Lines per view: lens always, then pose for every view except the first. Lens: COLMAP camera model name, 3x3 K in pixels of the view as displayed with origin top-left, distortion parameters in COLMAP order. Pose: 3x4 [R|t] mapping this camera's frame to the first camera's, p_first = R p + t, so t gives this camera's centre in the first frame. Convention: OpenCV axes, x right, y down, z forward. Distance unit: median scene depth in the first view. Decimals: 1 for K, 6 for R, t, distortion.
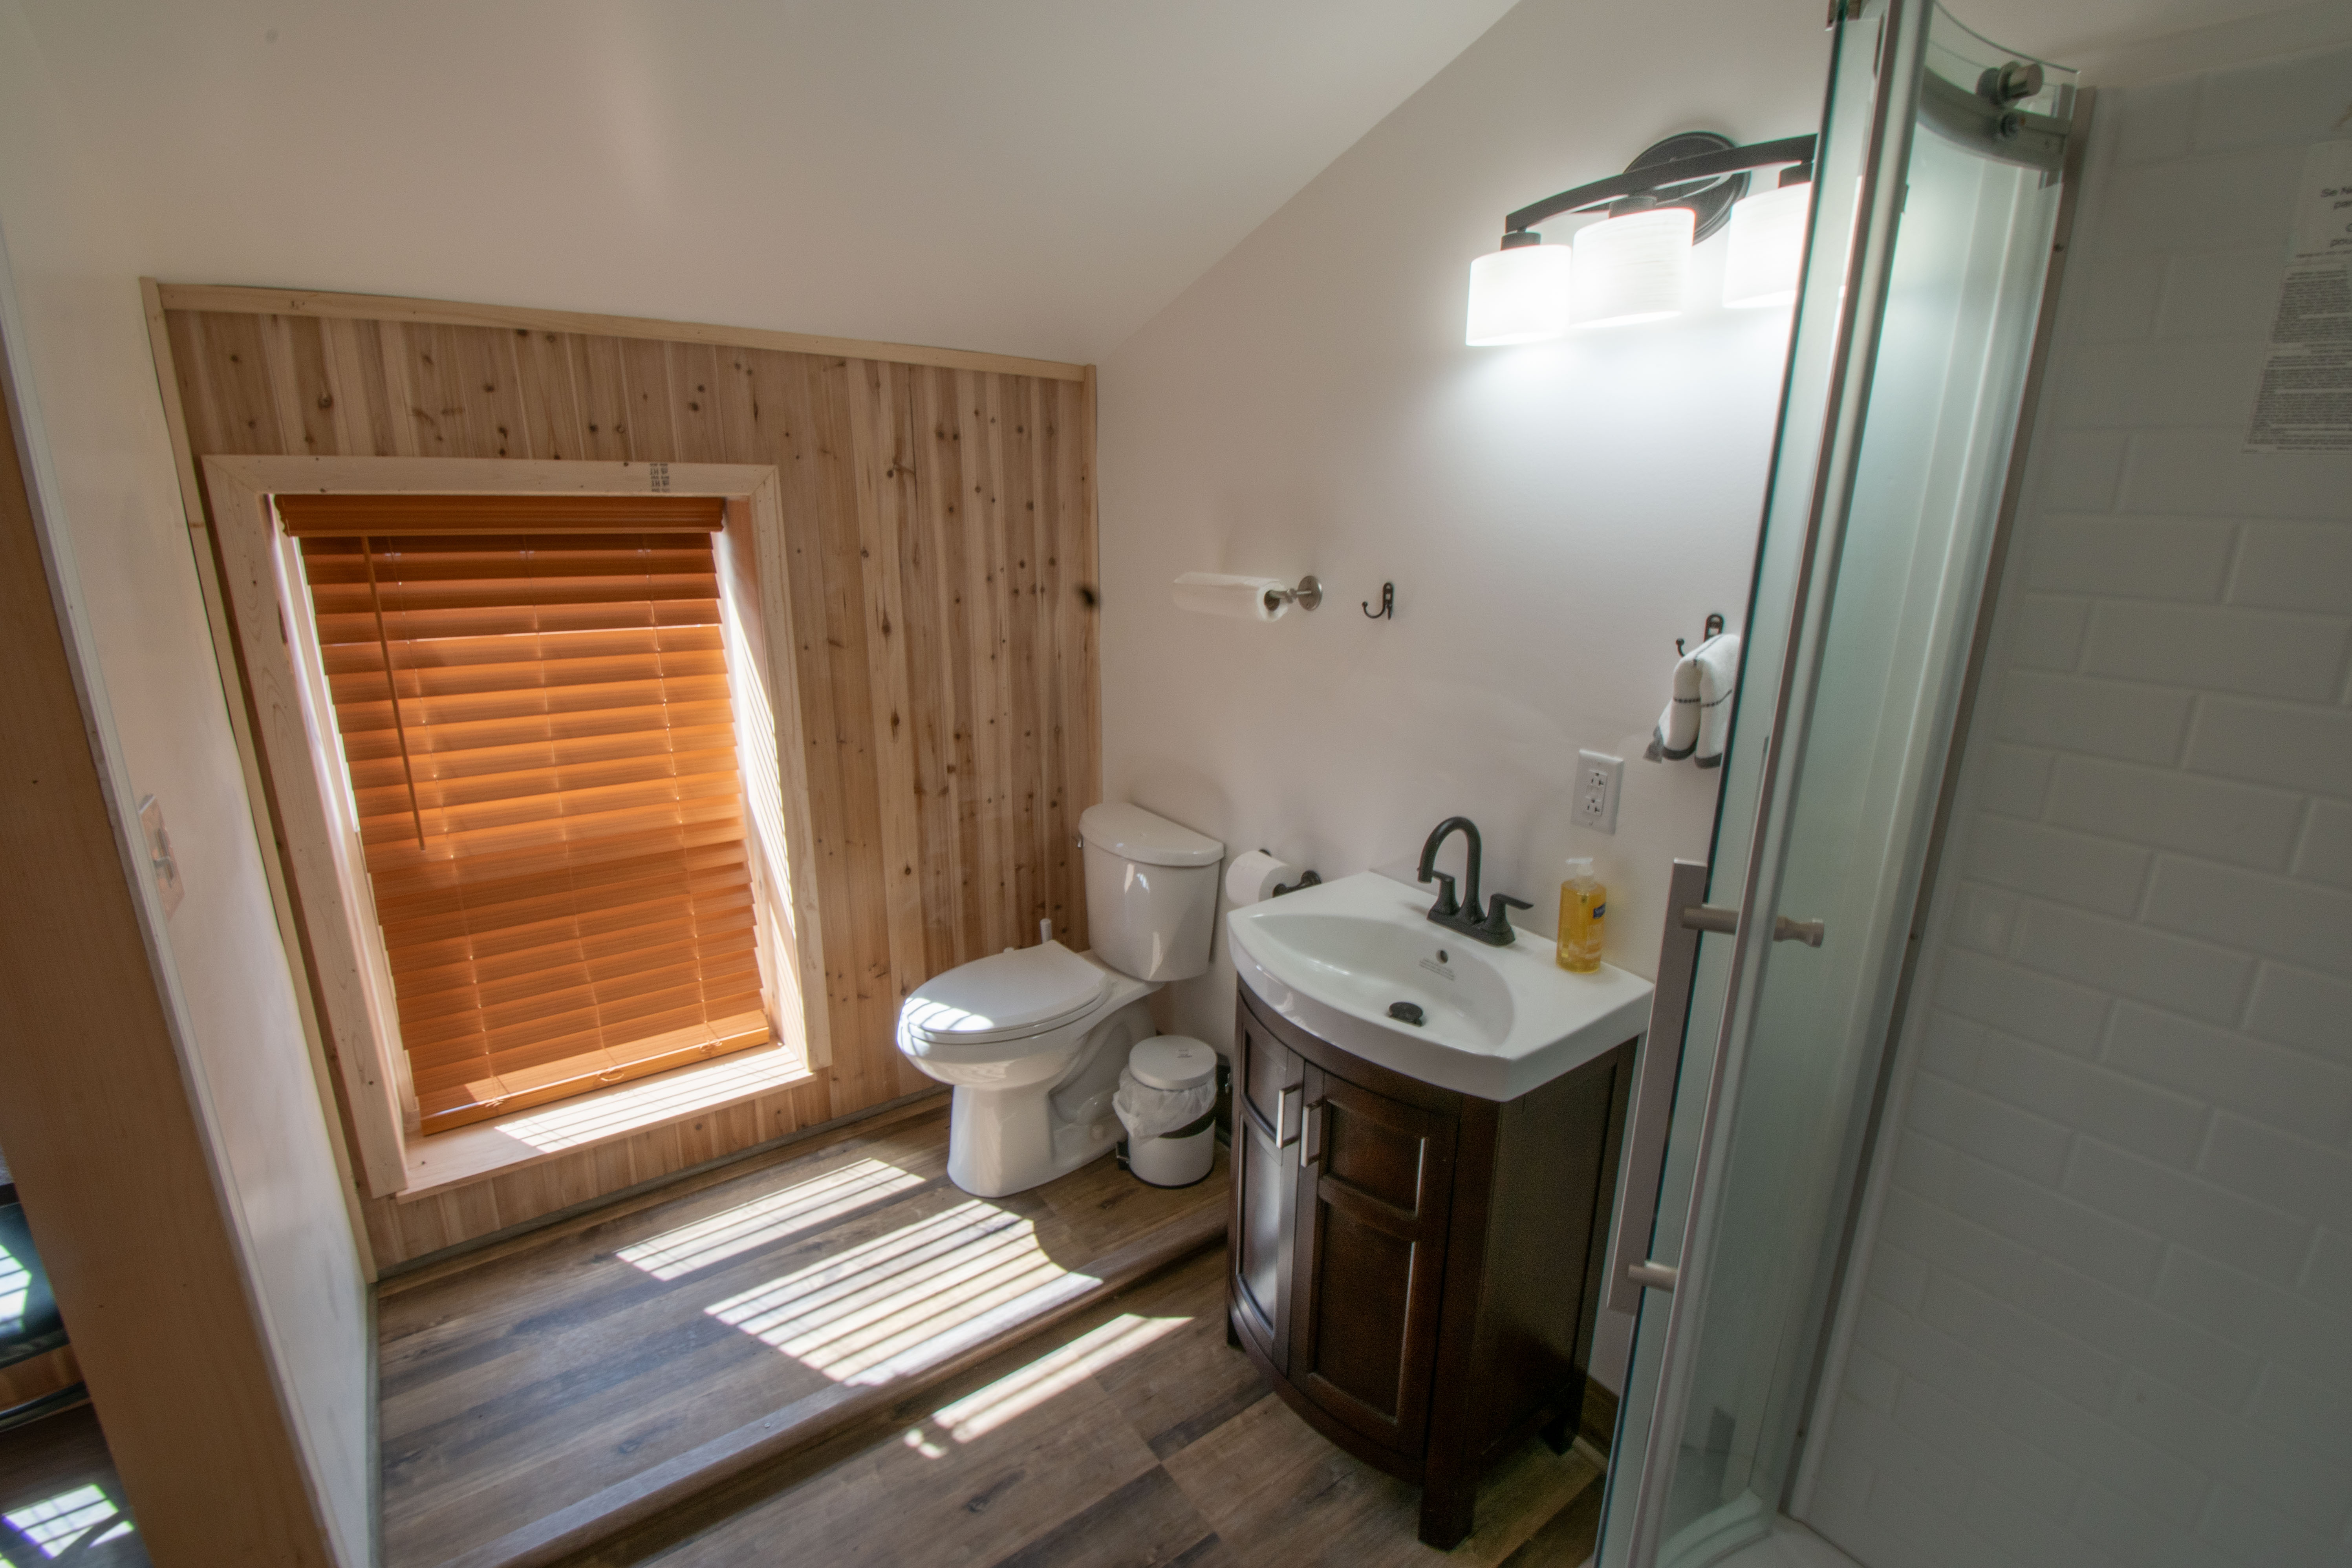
lens RADIAL K [[1035.8, 0, 1175.0], [0, 1035.8, 779.4], [0, 0, 1]] dist [0.021828, -0.022941]
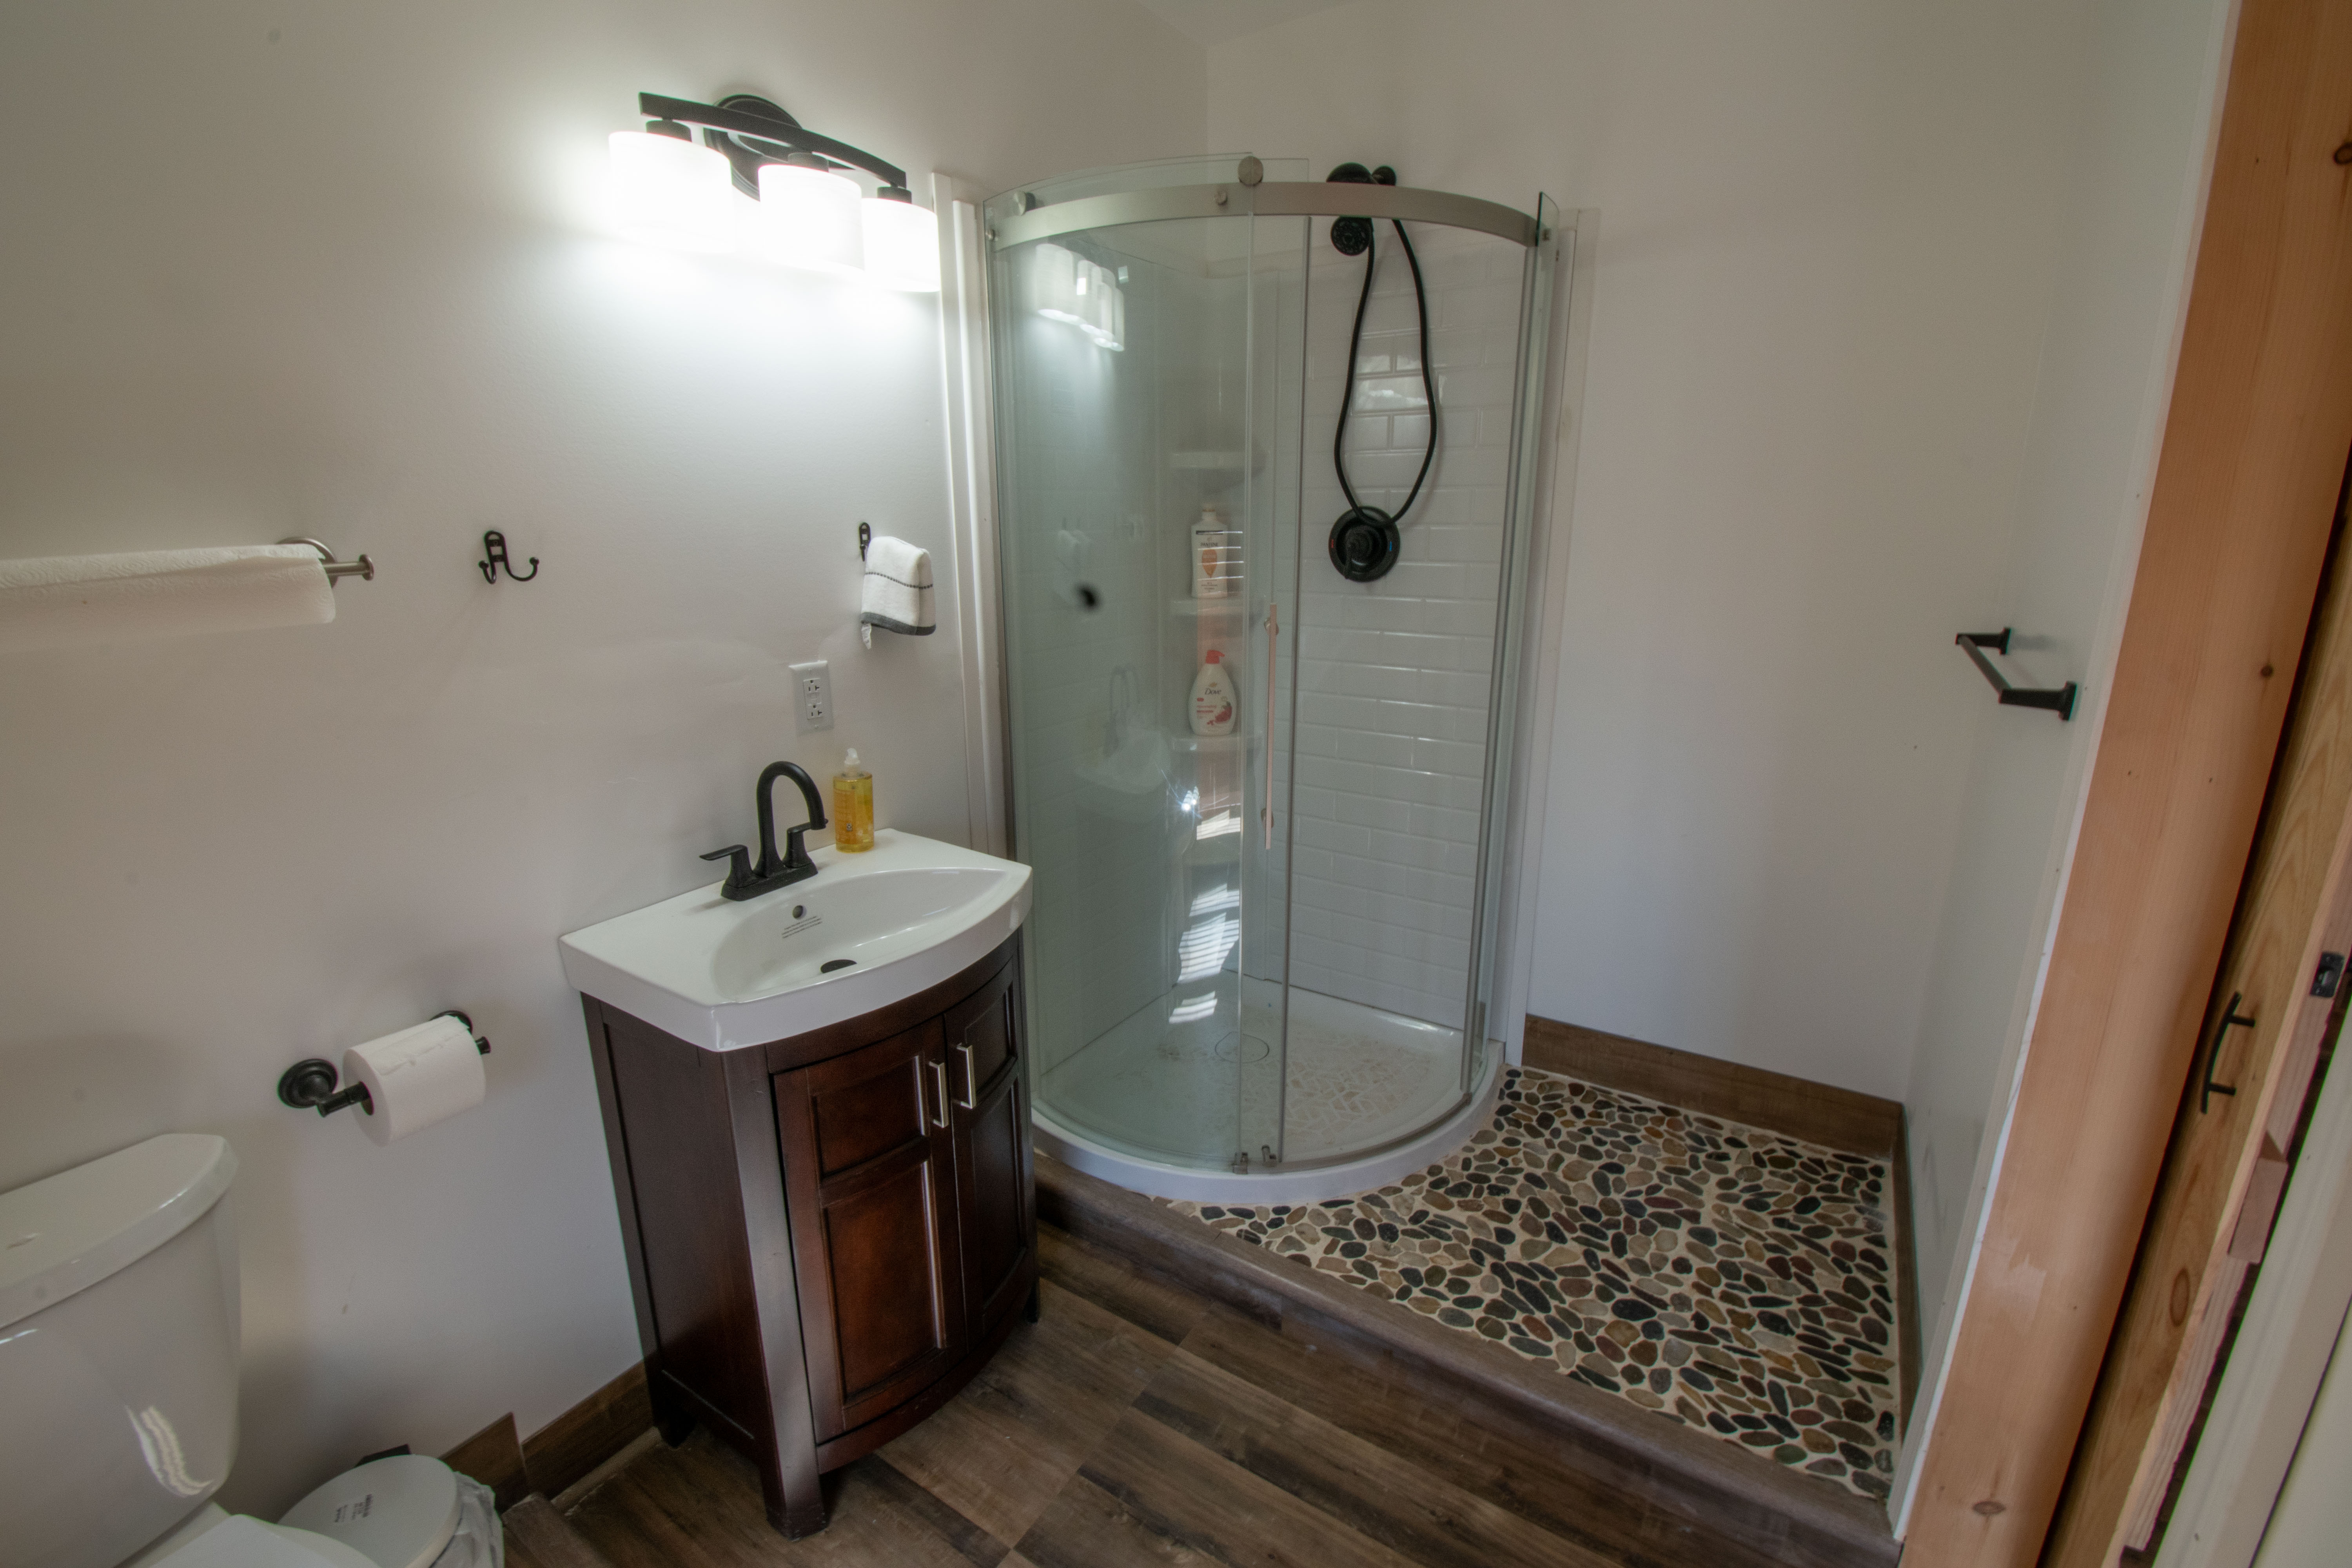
lens RADIAL K [[1035.9, 0, 1175.0], [0, 1035.9, 779.4], [0, 0, 1]] dist [0.021828, -0.022941]
pose [[-0.353148, -0.252229, 0.900926, -0.683583], [0.247227, 0.903583, 0.349882, -0.184446], [-0.902311, 0.346293, -0.256741, 0.894888]]
